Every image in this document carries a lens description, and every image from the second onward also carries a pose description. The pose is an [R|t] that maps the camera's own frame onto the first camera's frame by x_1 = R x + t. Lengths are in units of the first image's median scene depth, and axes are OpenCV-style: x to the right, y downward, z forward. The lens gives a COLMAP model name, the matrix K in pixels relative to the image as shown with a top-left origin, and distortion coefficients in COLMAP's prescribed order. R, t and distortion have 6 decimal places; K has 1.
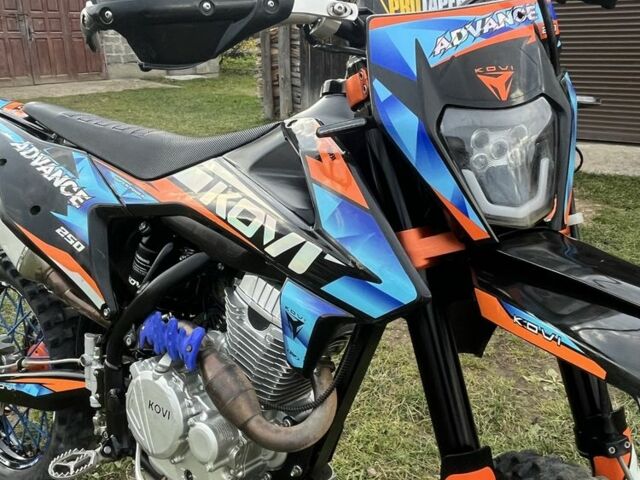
lens RADIAL K [[569.0, 0, 332.2], [0, 569.0, 223.9], [0, 0, 1]] dist [0.007375, -0.002978]
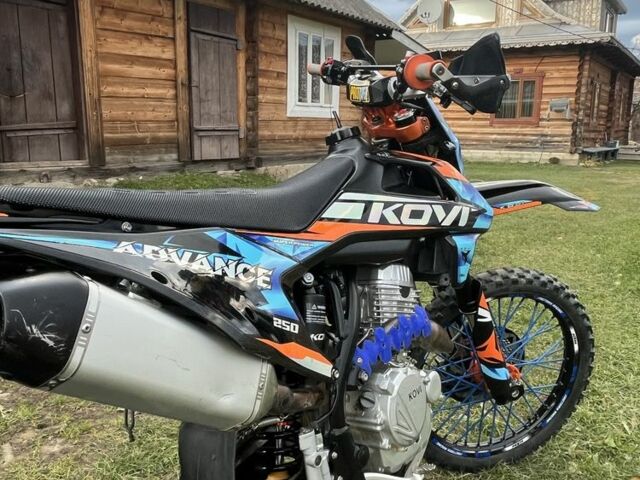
lens RADIAL K [[568.0, 0, 320.0], [0, 568.0, 240.0], [0, 0, 1]] dist [0.007842, -0.009119]
pose [[0.013470, -0.187489, 0.982174, -1.240841], [0.288631, 0.941180, 0.175705, -0.215817], [-0.957346, 0.281119, 0.066793, 0.887712]]
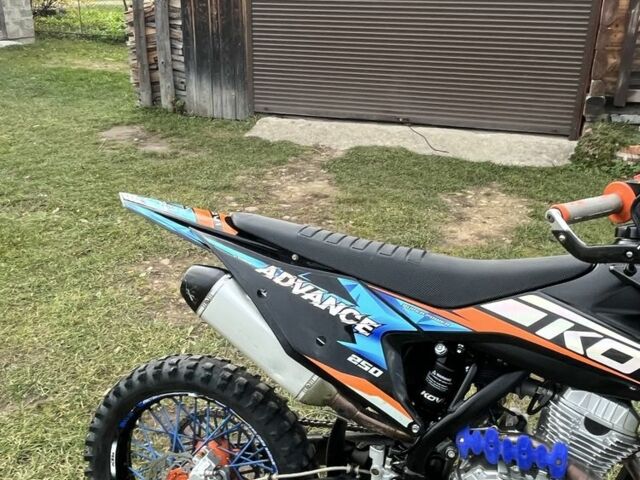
lens RADIAL K [[604.3, 0, 329.2], [0, 604.3, 236.2], [0, 0, 1]] dist [0.011281, -0.019932]
pose [[0.956401, -0.084289, 0.279631, -0.837963], [0.062310, 0.994293, 0.086595, -0.323861], [-0.285334, -0.065396, 0.956195, -0.048261]]
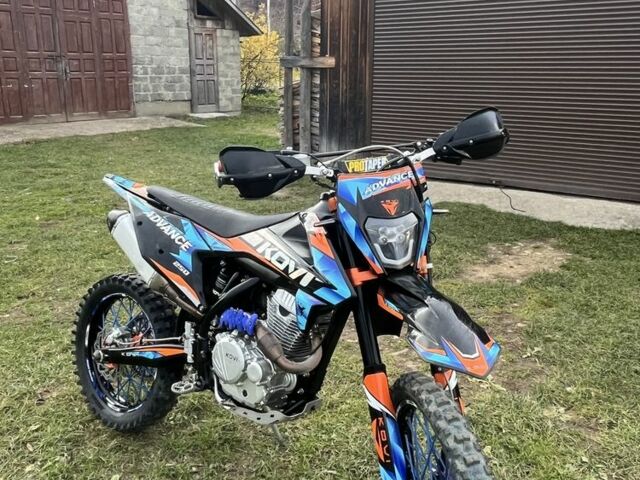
lens RADIAL K [[604.3, 0, 329.2], [0, 604.3, 236.2], [0, 0, 1]] dist [0.011281, -0.019932]
pose [[0.998875, 0.029231, -0.037350, 0.083249], [-0.030806, 0.998629, -0.042317, -0.008710], [0.036062, 0.043420, 0.998406, -0.934163]]
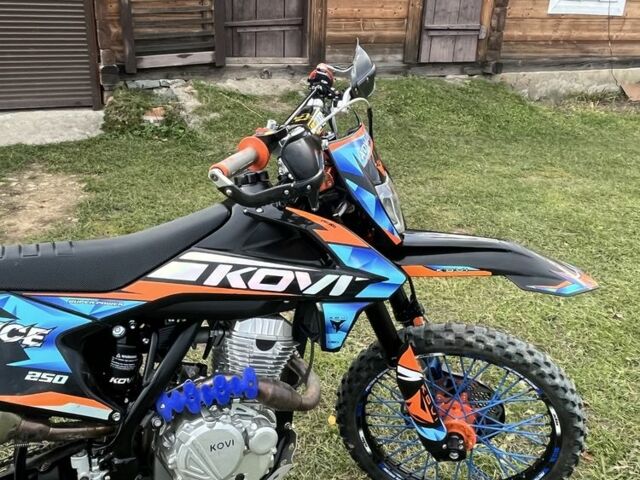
lens RADIAL K [[602.2, 0, 317.8], [0, 602.2, 228.0], [0, 0, 1]] dist [0.012445, -0.010584]
pose [[0.484677, -0.302993, 0.820539, -1.028813], [0.213639, 0.950683, 0.224857, -0.359318], [-0.848202, 0.066316, 0.525505, 0.044967]]
